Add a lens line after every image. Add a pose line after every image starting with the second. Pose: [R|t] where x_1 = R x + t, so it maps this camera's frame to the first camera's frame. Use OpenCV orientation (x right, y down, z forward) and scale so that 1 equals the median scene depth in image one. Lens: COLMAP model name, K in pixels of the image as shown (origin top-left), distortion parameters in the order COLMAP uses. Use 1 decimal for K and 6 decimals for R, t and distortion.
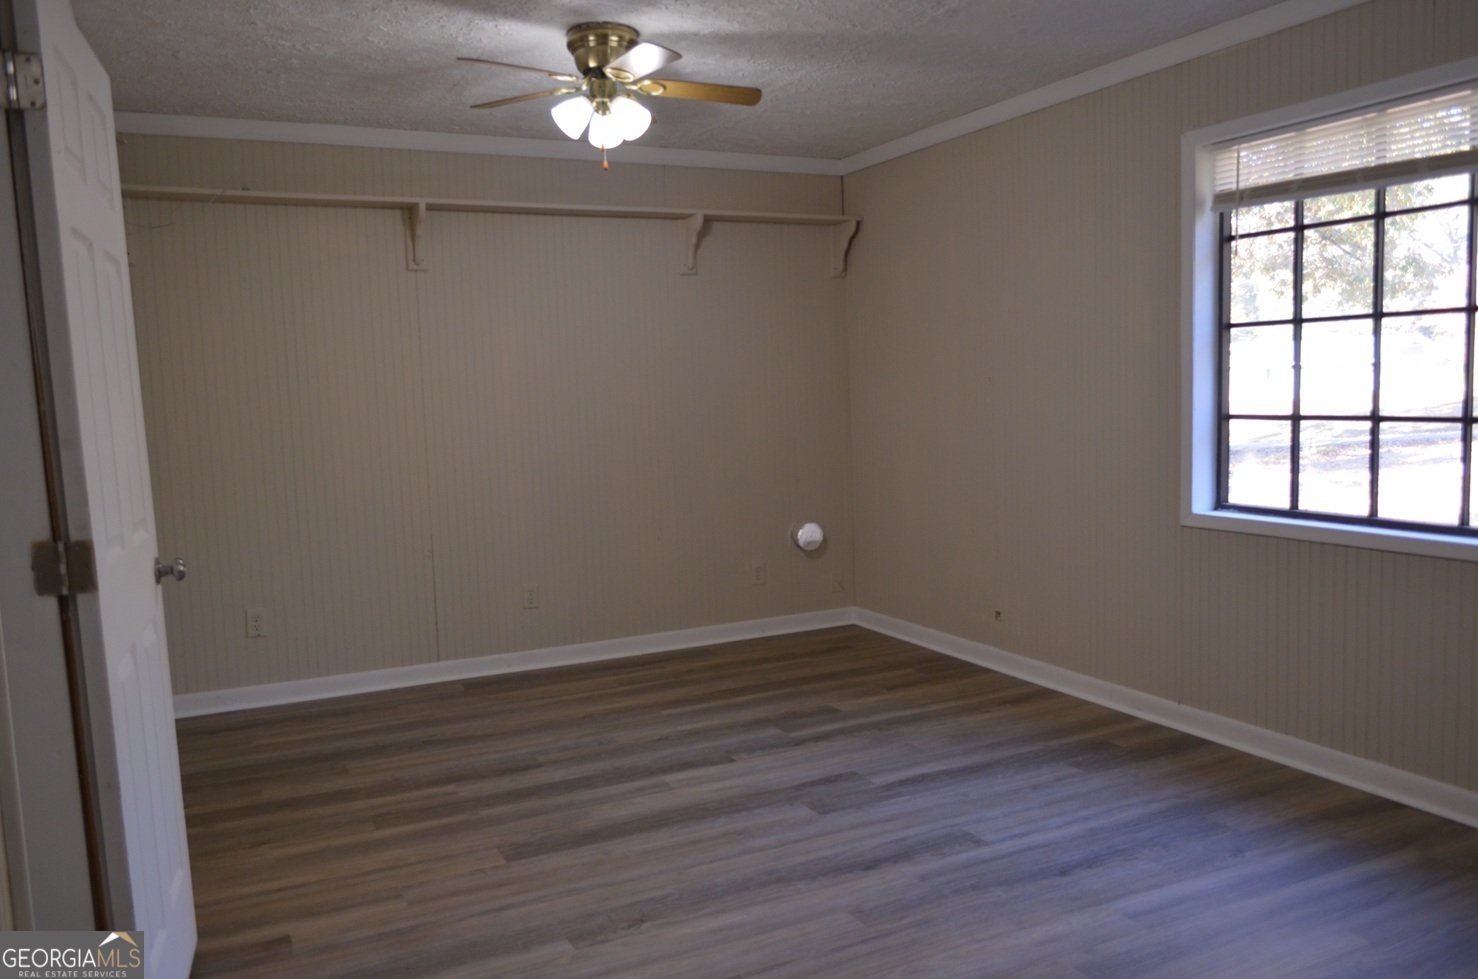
lens RADIAL K [[1145.1, 0, 744.5], [0, 1145.1, 497.8], [0, 0, 1]] dist [-0.008755, -0.008107]
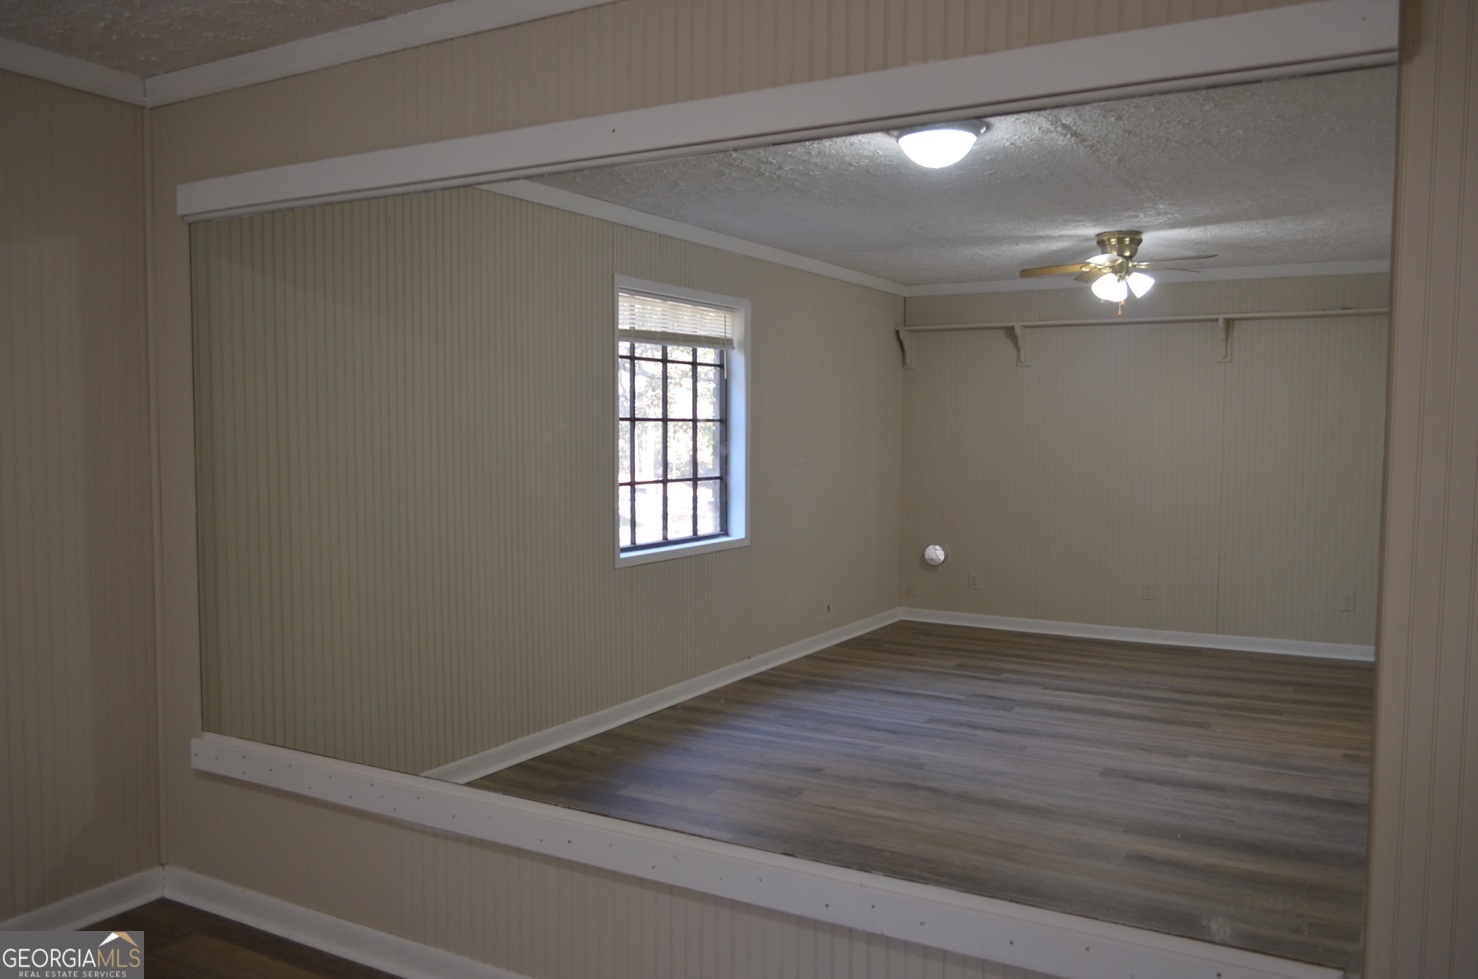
lens RADIAL K [[1145.1, 0, 744.5], [0, 1145.1, 497.8], [0, 0, 1]] dist [-0.008755, -0.008107]
pose [[-0.548701, -0.007196, 0.835988, -0.927100], [0.115603, 0.989704, 0.084395, -0.171978], [-0.827988, 0.142950, -0.542219, 1.821175]]
